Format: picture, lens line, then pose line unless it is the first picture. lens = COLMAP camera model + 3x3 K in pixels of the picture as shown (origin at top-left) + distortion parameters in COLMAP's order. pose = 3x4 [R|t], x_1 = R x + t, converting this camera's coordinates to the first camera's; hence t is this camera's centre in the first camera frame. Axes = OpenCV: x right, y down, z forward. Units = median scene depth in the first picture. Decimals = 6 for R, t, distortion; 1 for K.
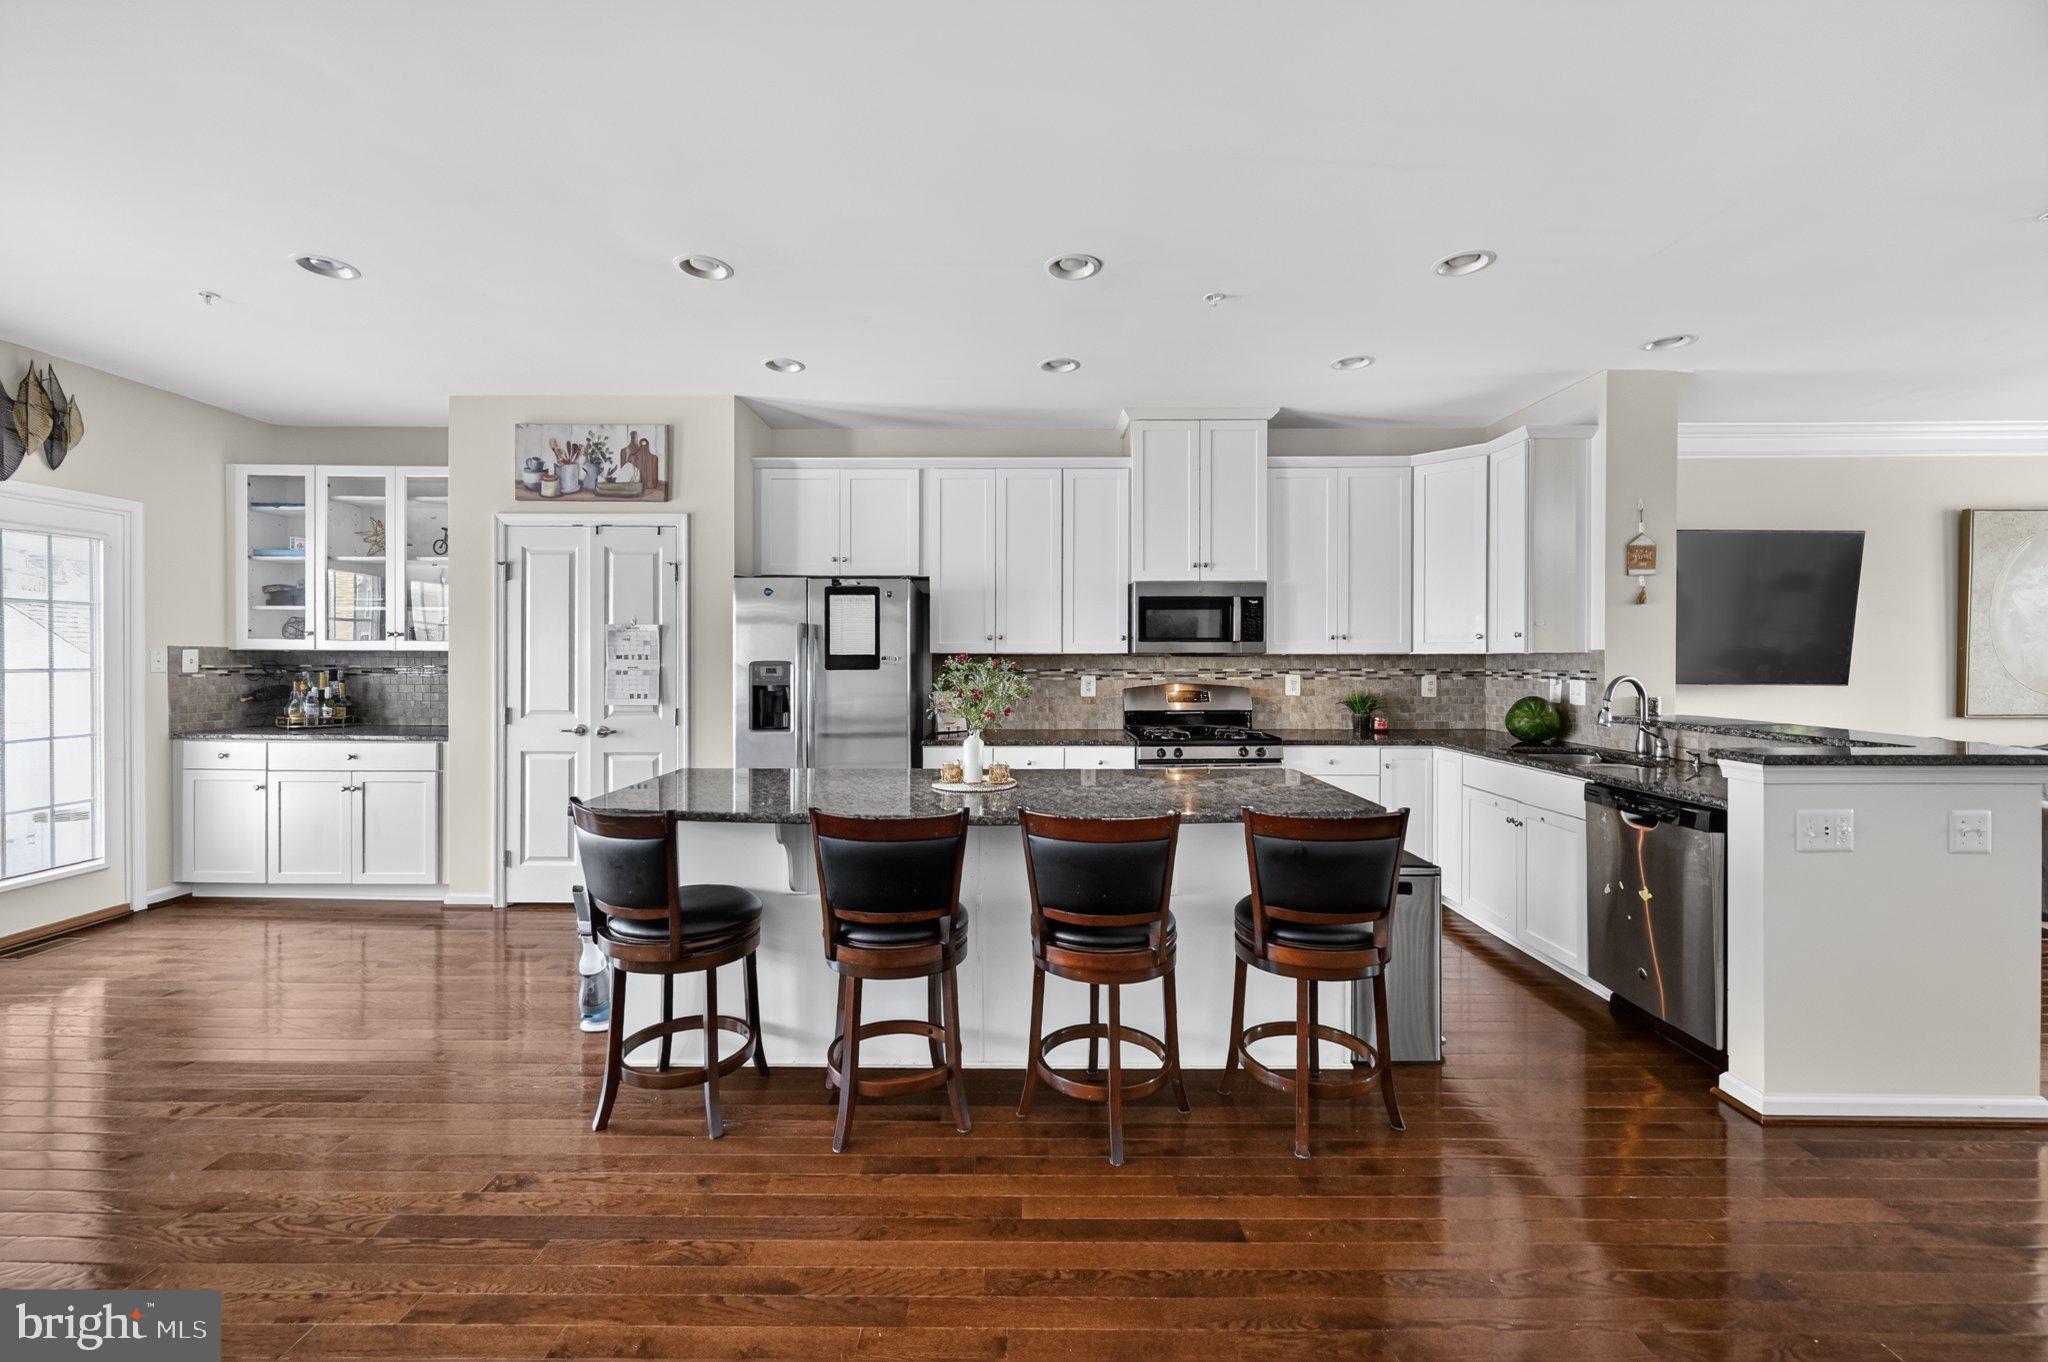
lens RADIAL K [[828.0, 0, 1014.7], [0, 828.0, 667.3], [0, 0, 1]] dist [0.001557, 0.000272]
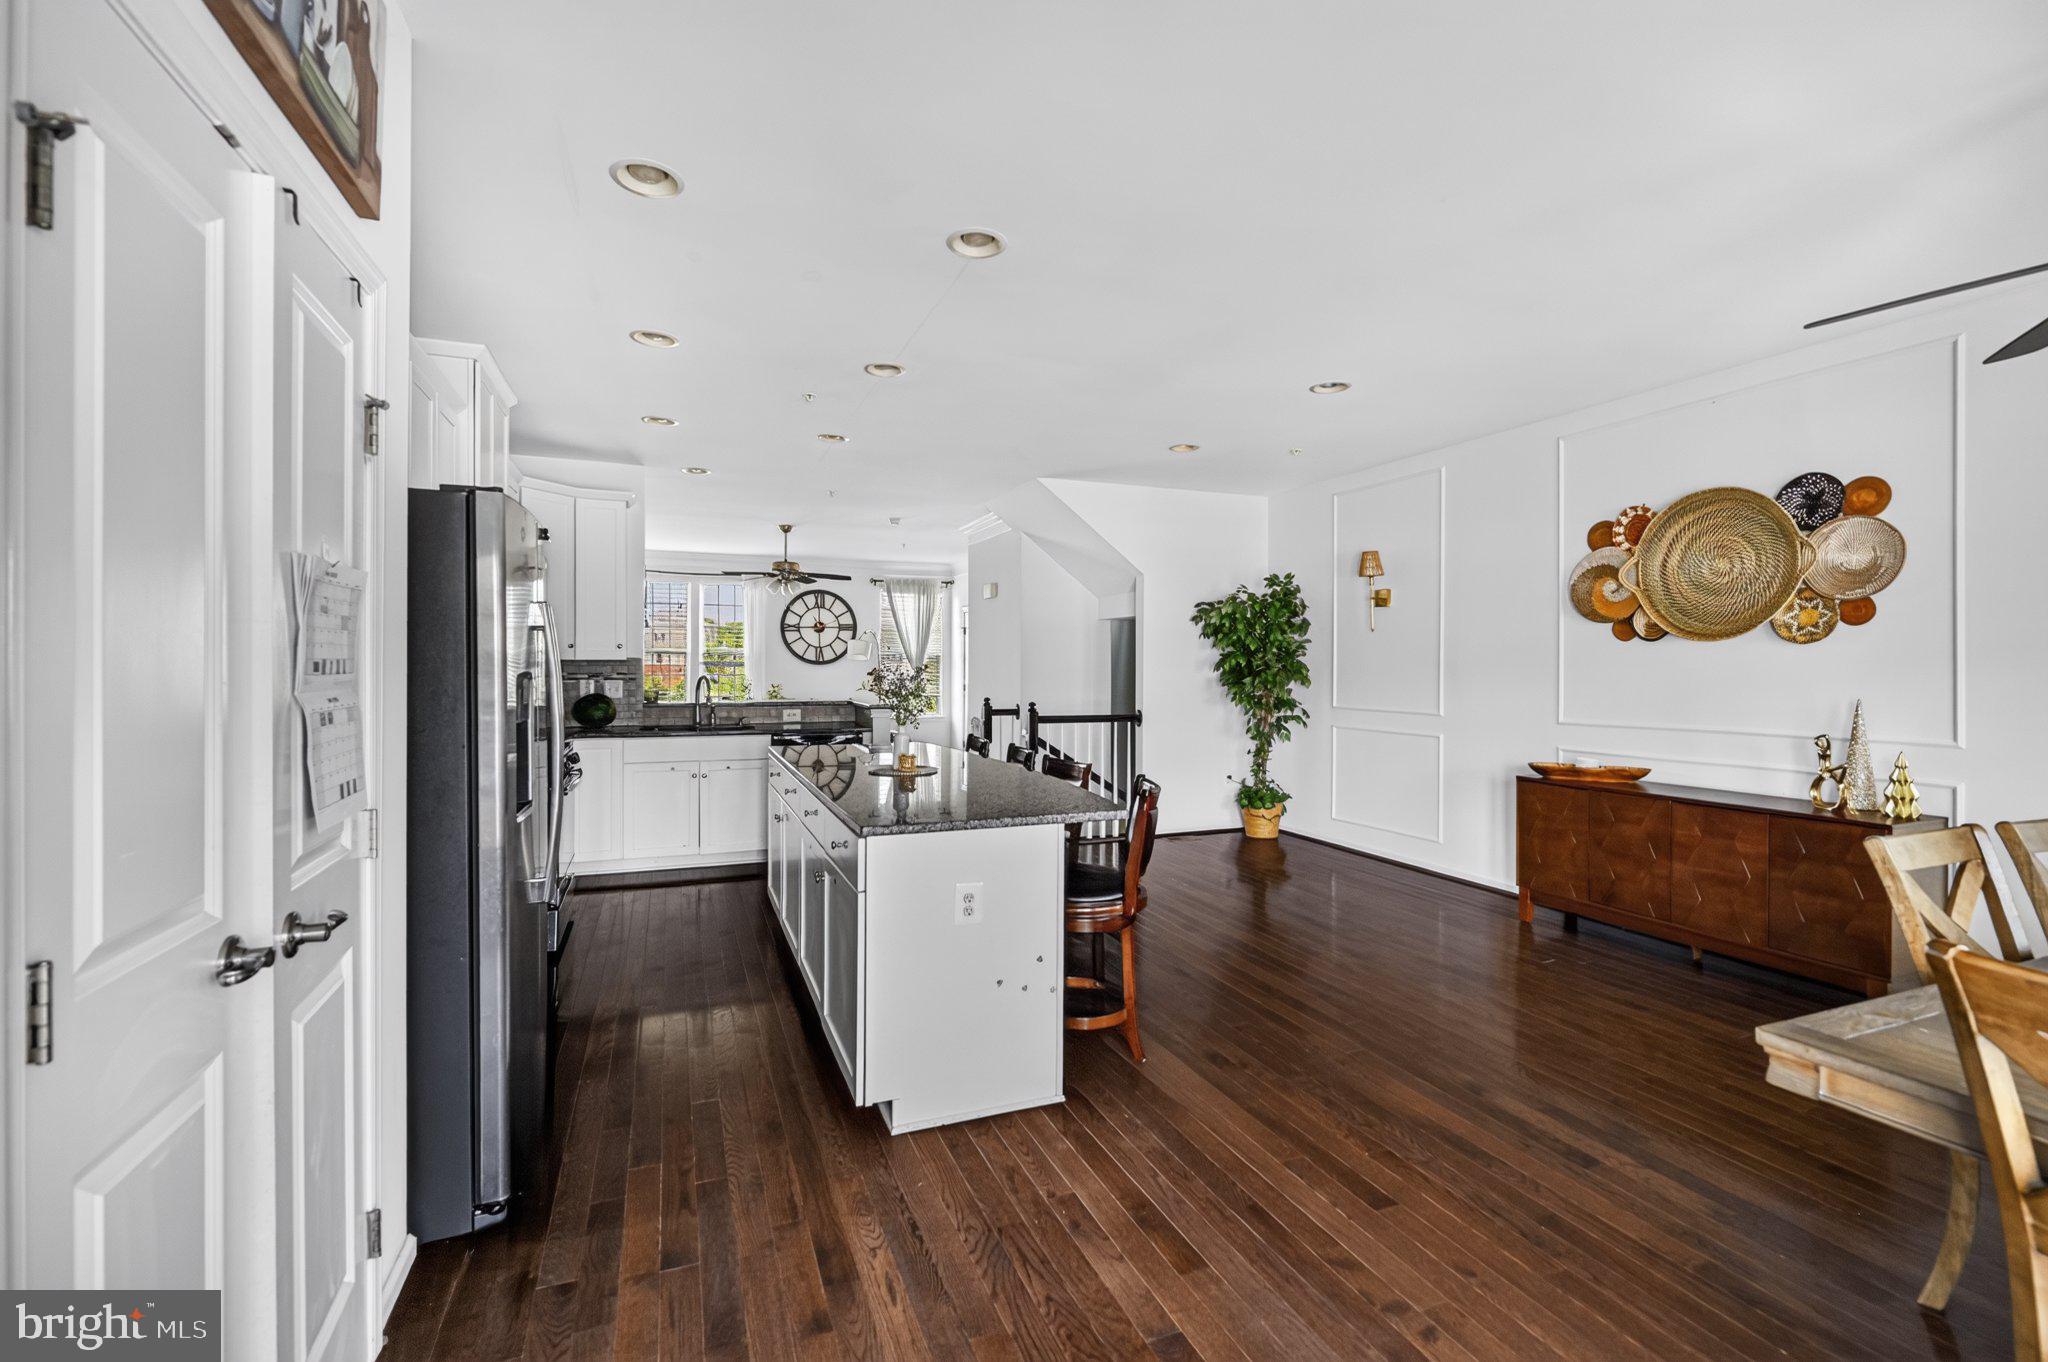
lens RADIAL K [[861.0, 0, 1020.7], [0, 861.0, 663.6], [0, 0, 1]] dist [0.000990, 0.000209]
pose [[-0.378384, -0.001082, 0.925648, -0.847313], [0.001656, 0.999997, 0.001846, -0.011734], [-0.925647, 0.002231, -0.378381, 0.869216]]
